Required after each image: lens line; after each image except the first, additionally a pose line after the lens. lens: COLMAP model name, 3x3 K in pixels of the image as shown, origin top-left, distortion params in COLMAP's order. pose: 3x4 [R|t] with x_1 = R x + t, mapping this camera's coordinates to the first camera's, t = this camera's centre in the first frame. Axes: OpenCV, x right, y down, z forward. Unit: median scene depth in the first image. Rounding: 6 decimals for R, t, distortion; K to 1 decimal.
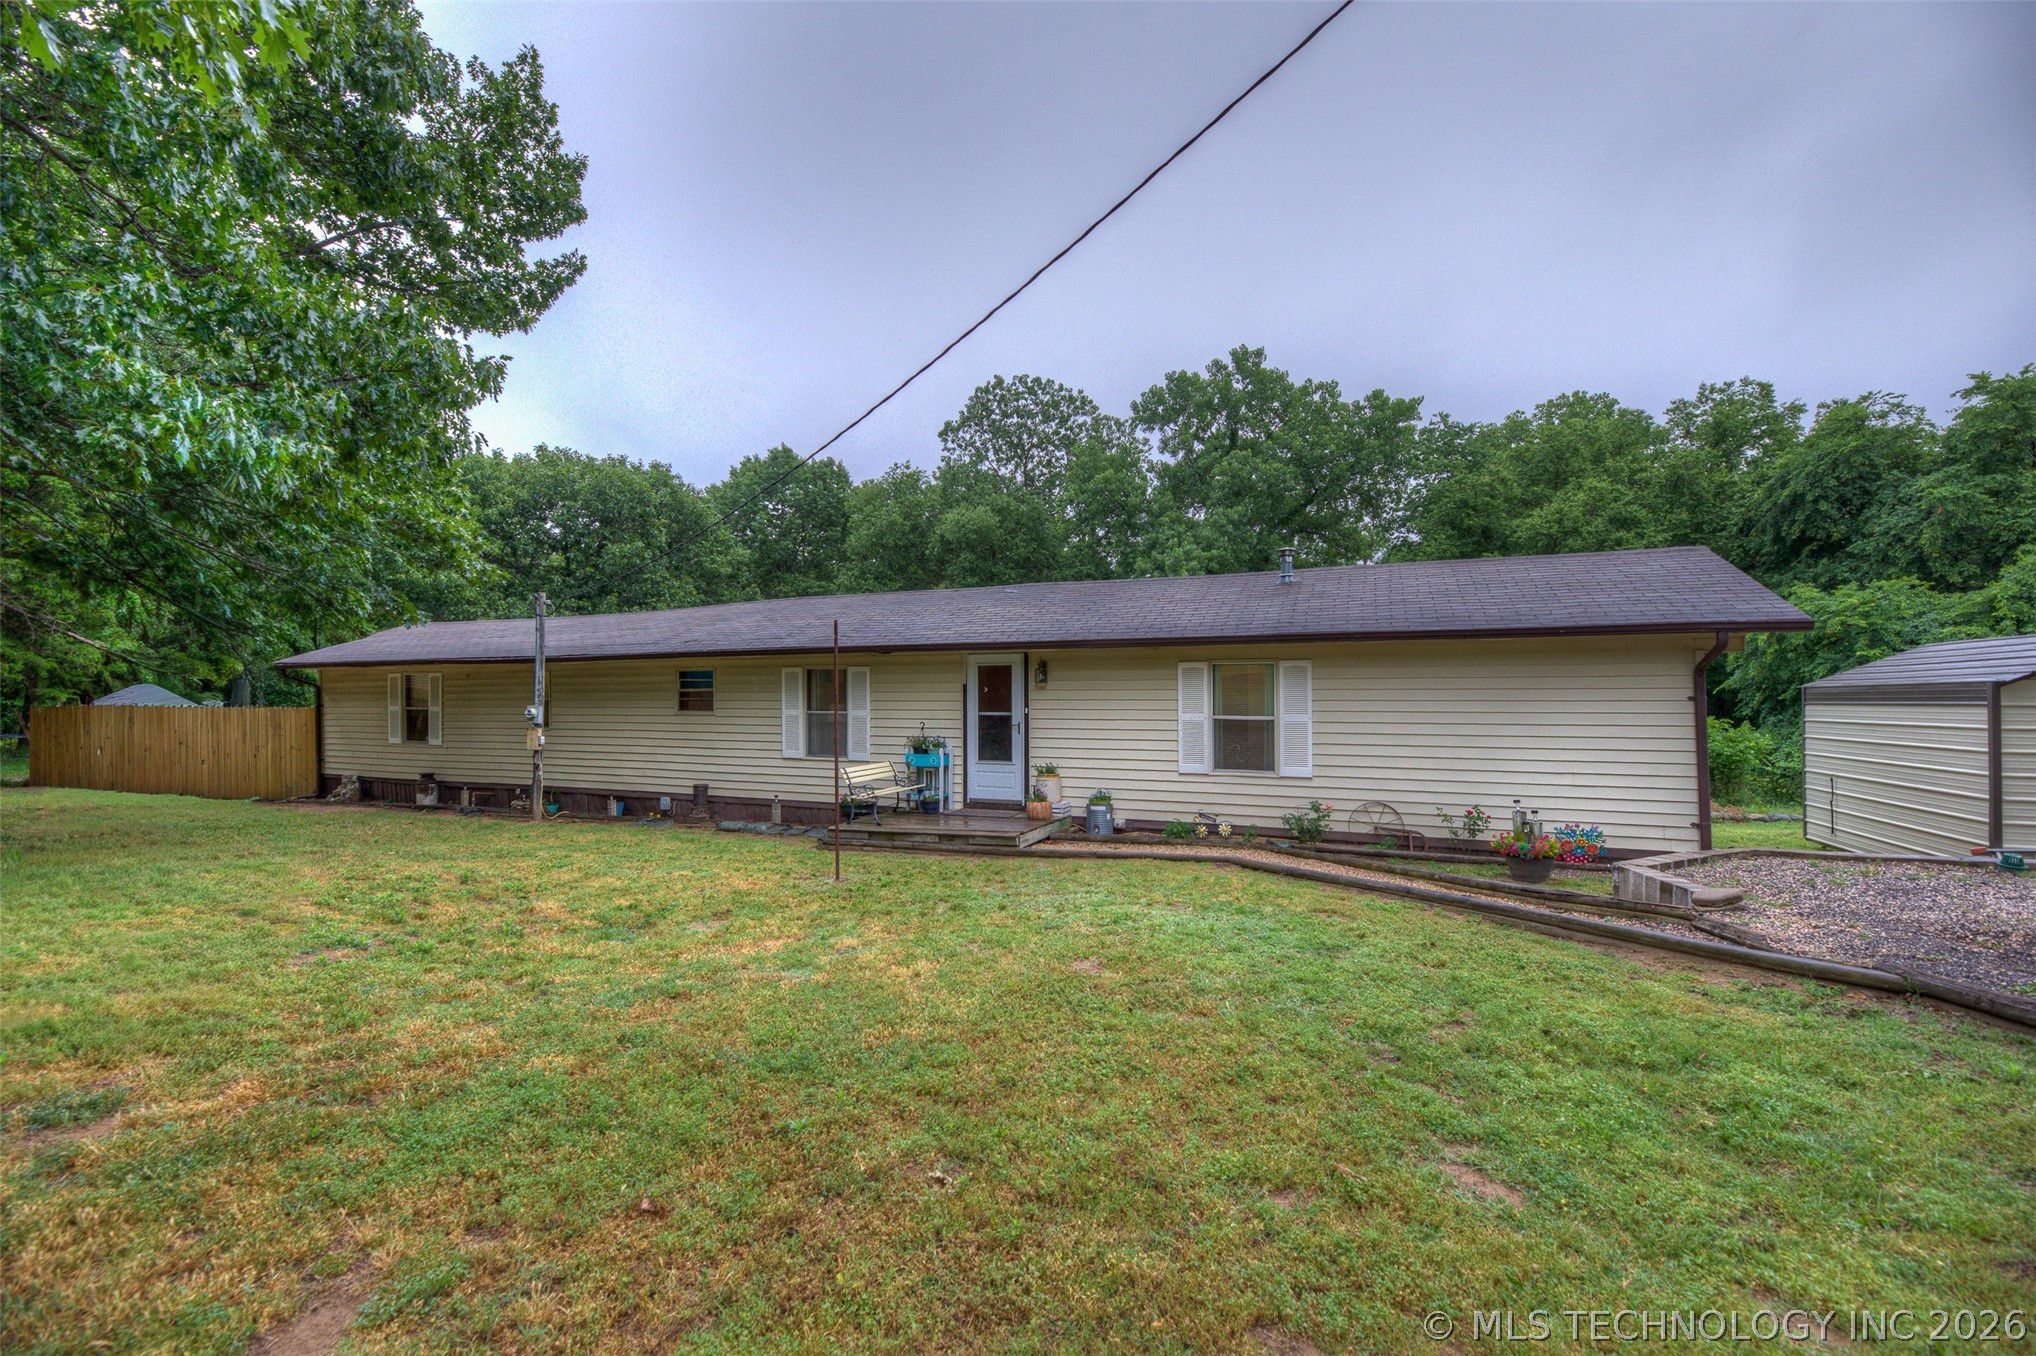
lens RADIAL K [[805.6, 0, 1032.9], [0, 805.6, 679.6], [0, 0, 1]] dist [0.012607, -0.002859]
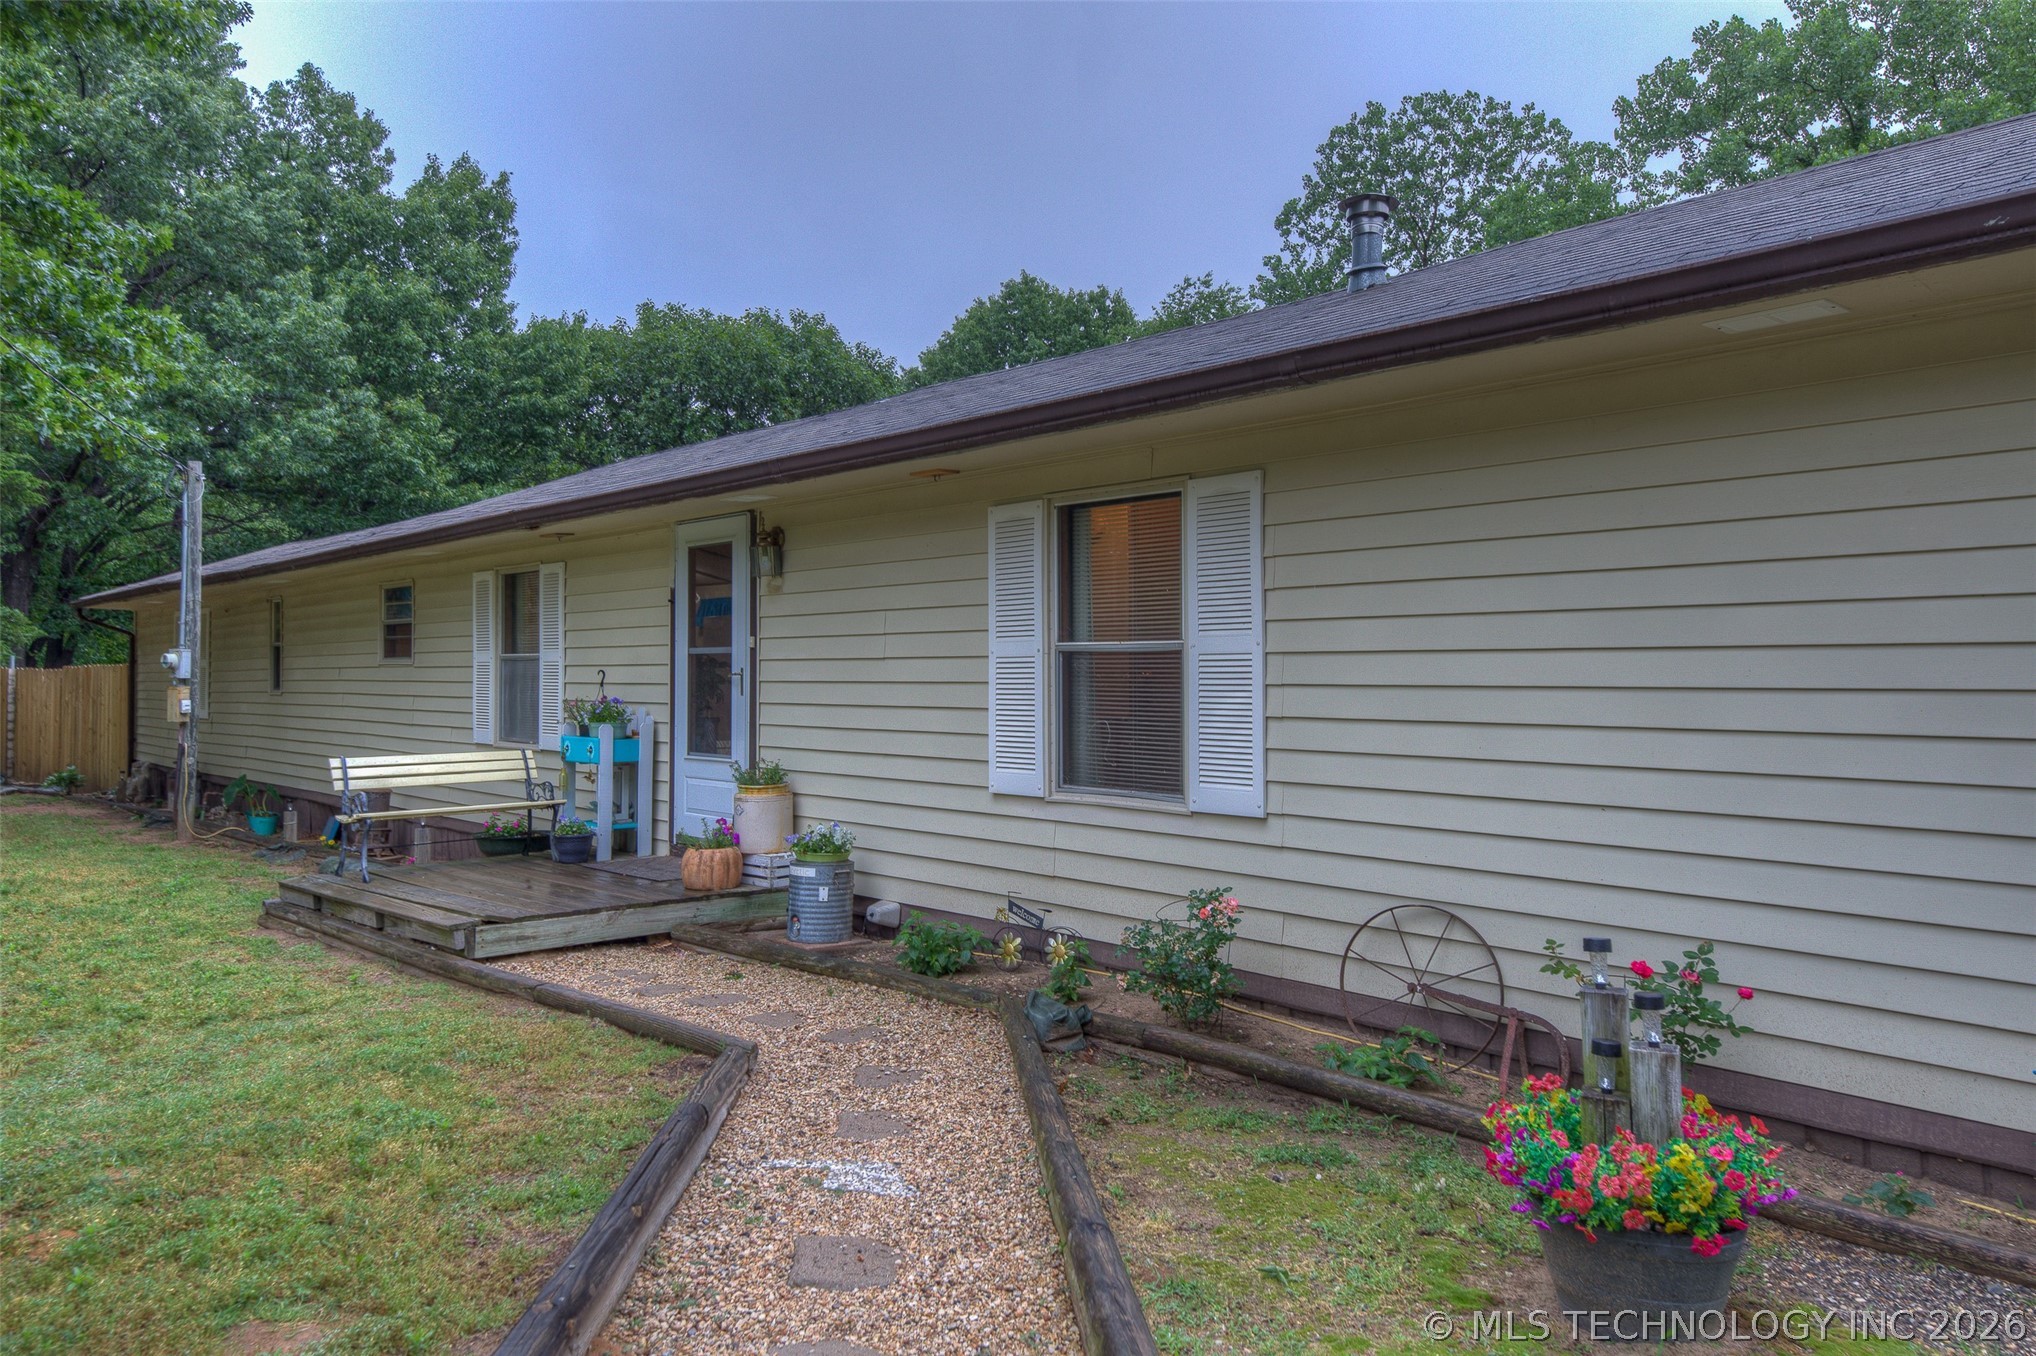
lens RADIAL K [[1262.1, 0, 1062.9], [0, 1262.1, 663.2], [0, 0, 1]] dist [0.045435, -0.000133]
pose [[0.925999, -0.000426, -0.377527, 0.187711], [0.001502, 0.999996, 0.002557, 0.022188], [0.377524, -0.002935, 0.925995, 0.192247]]
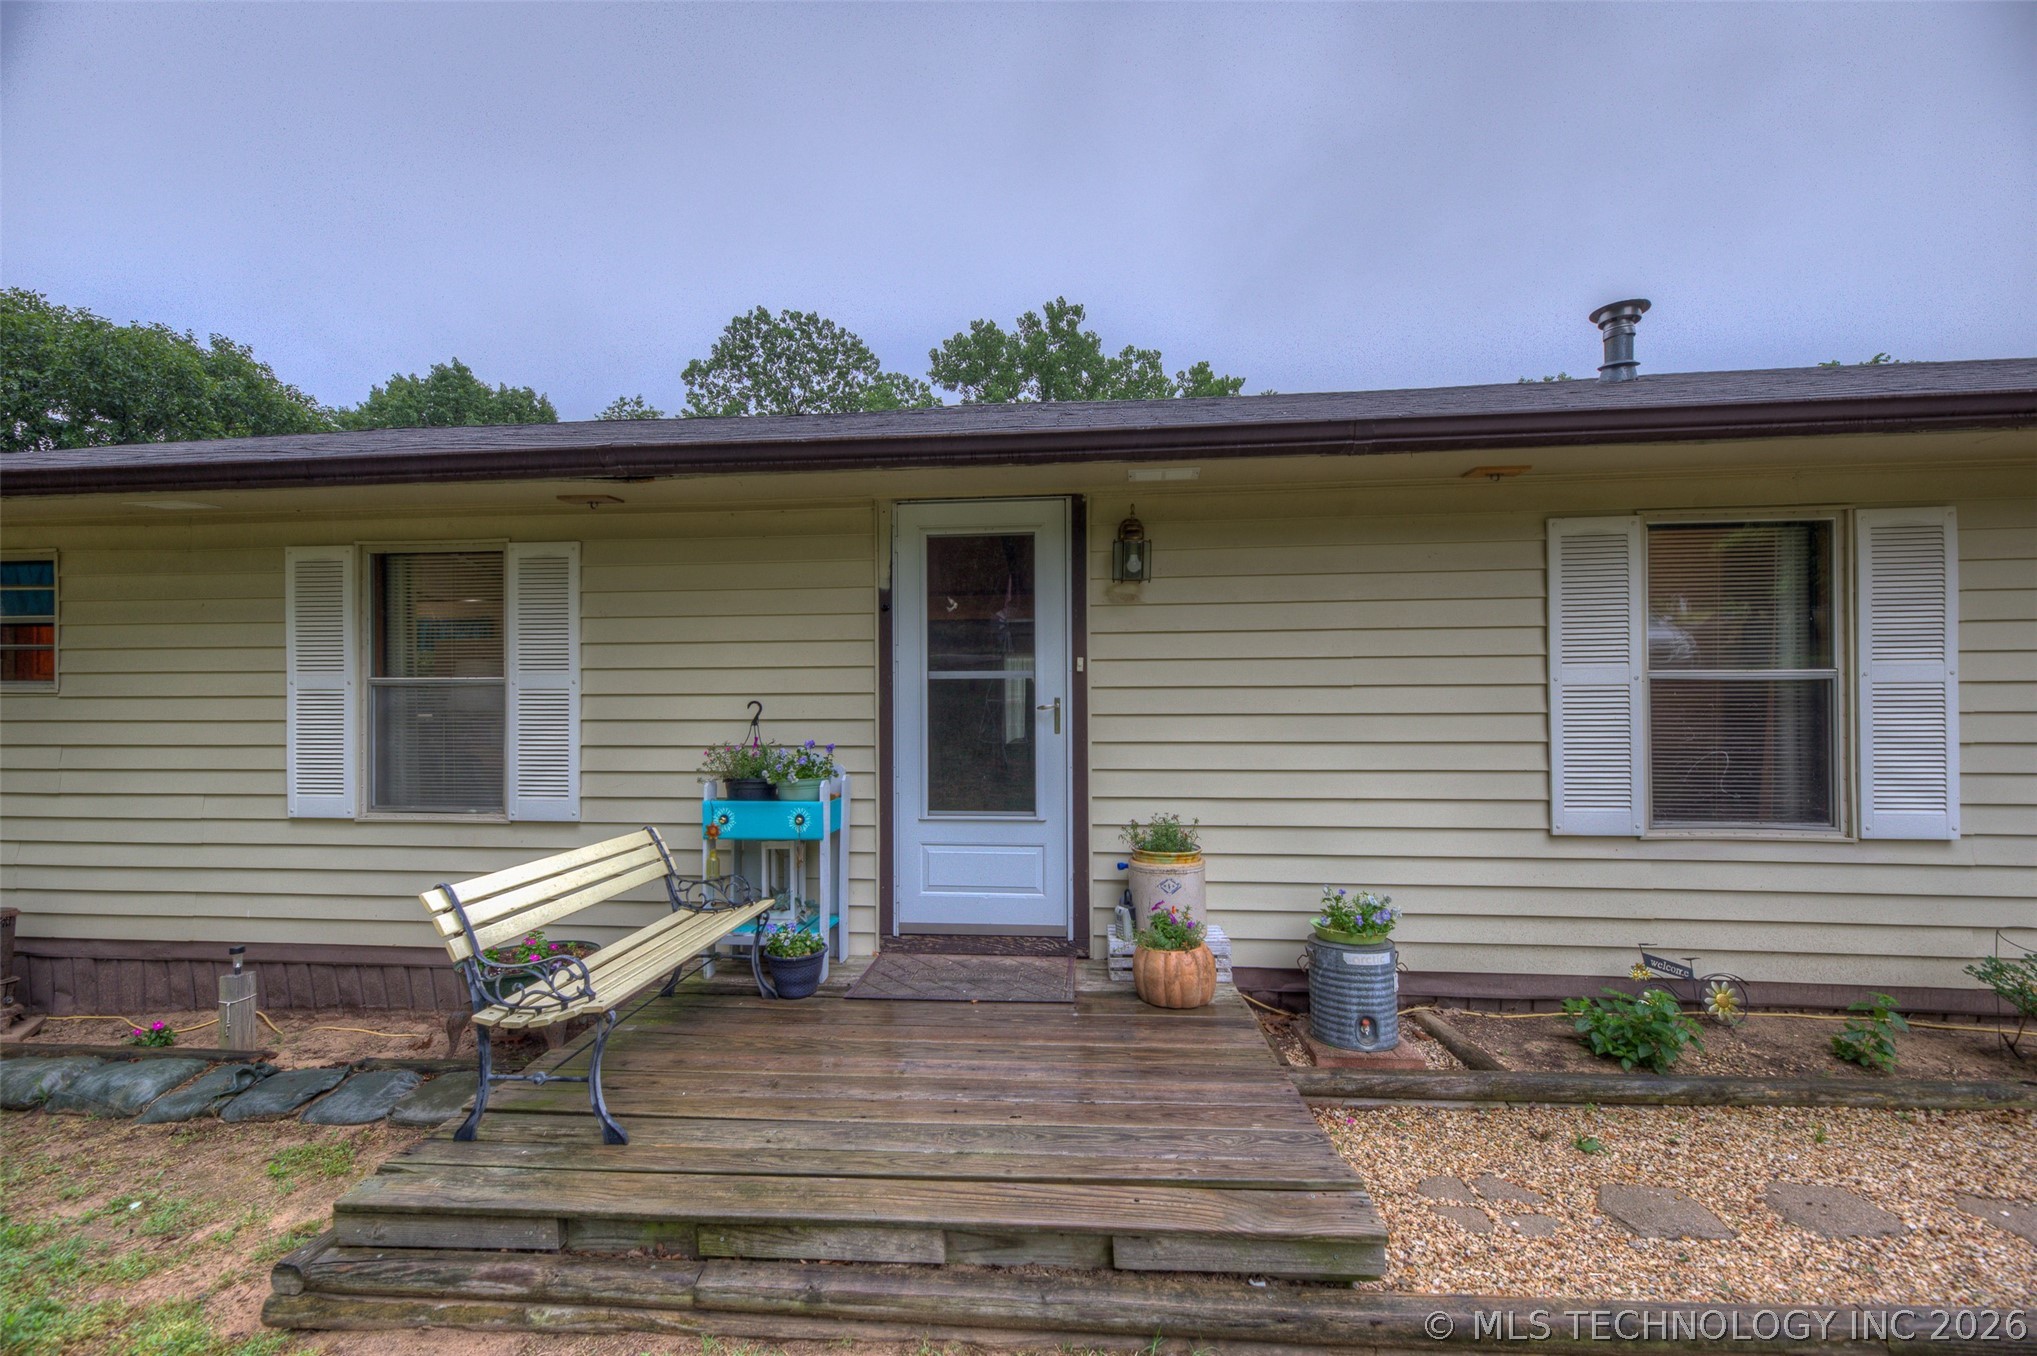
lens RADIAL K [[806.0, 0, 1006.1], [0, 806.0, 691.3], [0, 0, 1]] dist [0.012607, -0.002859]
pose [[0.961297, 0.002424, 0.275504, -0.060998], [-0.001495, 0.999992, -0.003582, 0.023447], [-0.275511, 0.003031, 0.961293, 0.308748]]
